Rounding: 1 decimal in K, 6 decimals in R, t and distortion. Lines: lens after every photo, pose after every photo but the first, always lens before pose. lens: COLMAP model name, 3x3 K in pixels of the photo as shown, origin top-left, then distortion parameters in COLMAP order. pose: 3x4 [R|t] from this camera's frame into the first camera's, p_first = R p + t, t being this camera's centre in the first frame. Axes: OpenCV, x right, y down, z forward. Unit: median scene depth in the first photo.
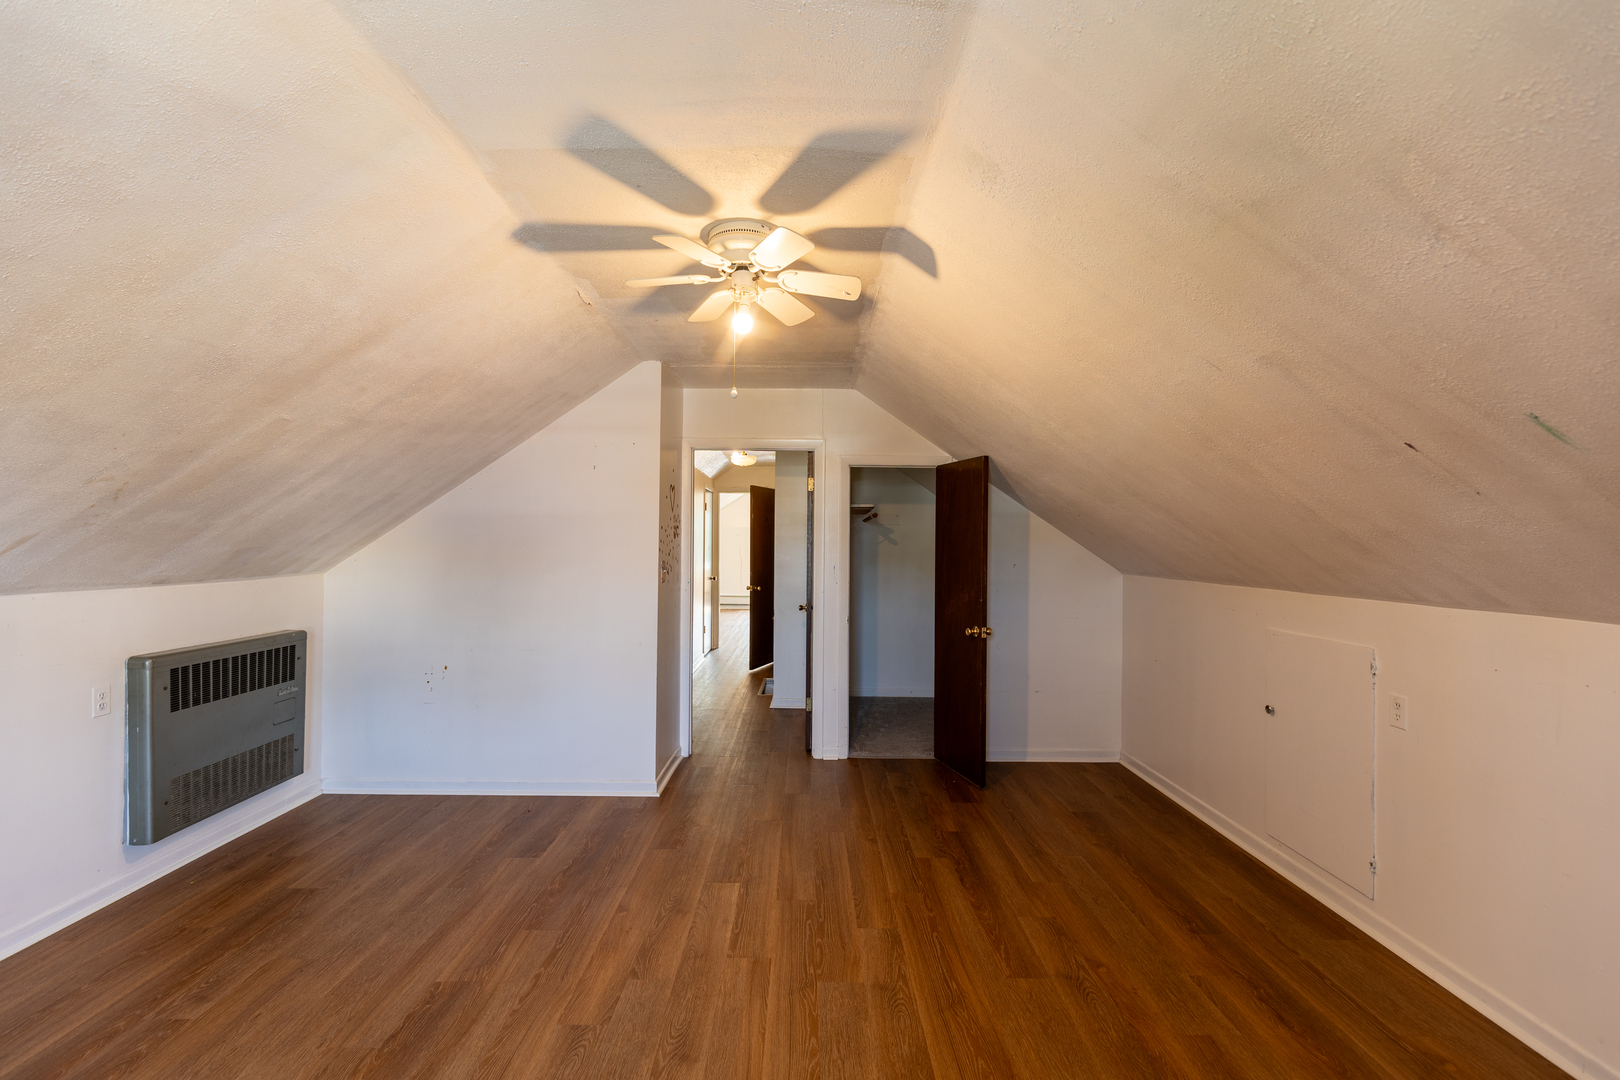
lens RADIAL K [[737.0, 0, 810.0], [0, 737.0, 540.0], [0, 0, 1]] dist [0.001767, 0.000620]
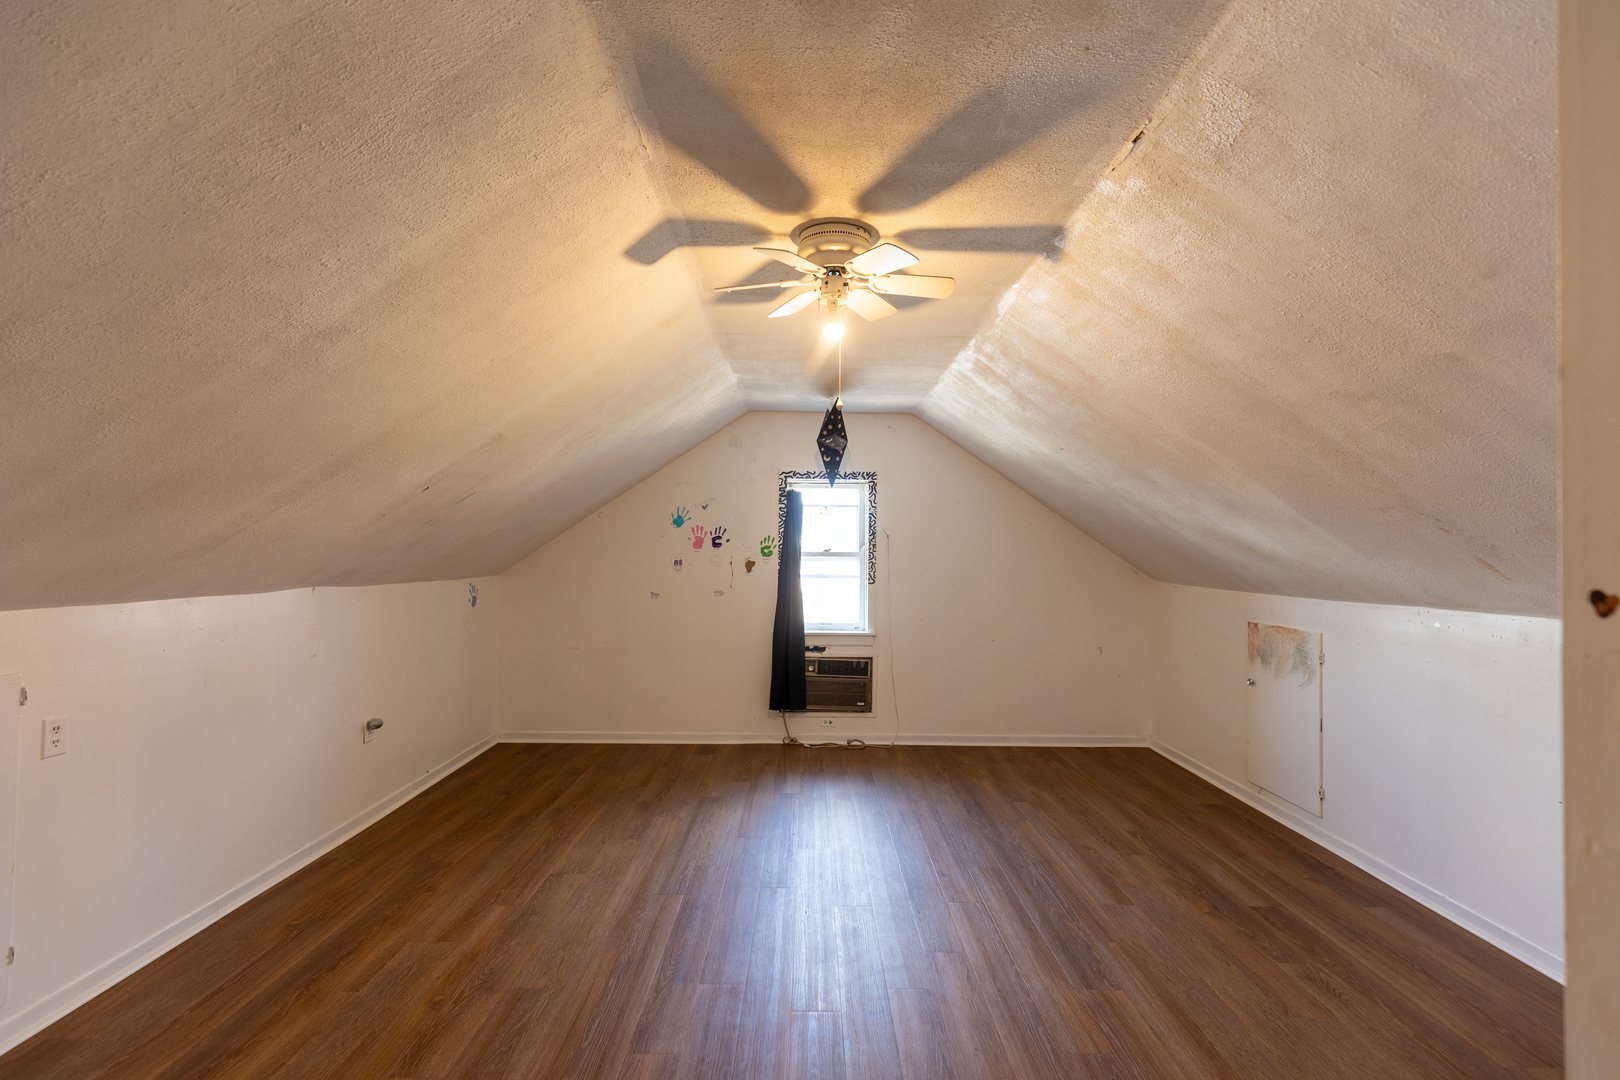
lens RADIAL K [[737.0, 0, 810.0], [0, 737.0, 540.0], [0, 0, 1]] dist [0.001767, 0.000620]
pose [[-0.999797, -0.019687, 0.004339, -0.069330], [-0.019788, 0.999505, -0.024472, 0.012337], [-0.003855, -0.024553, -0.999691, 1.967093]]
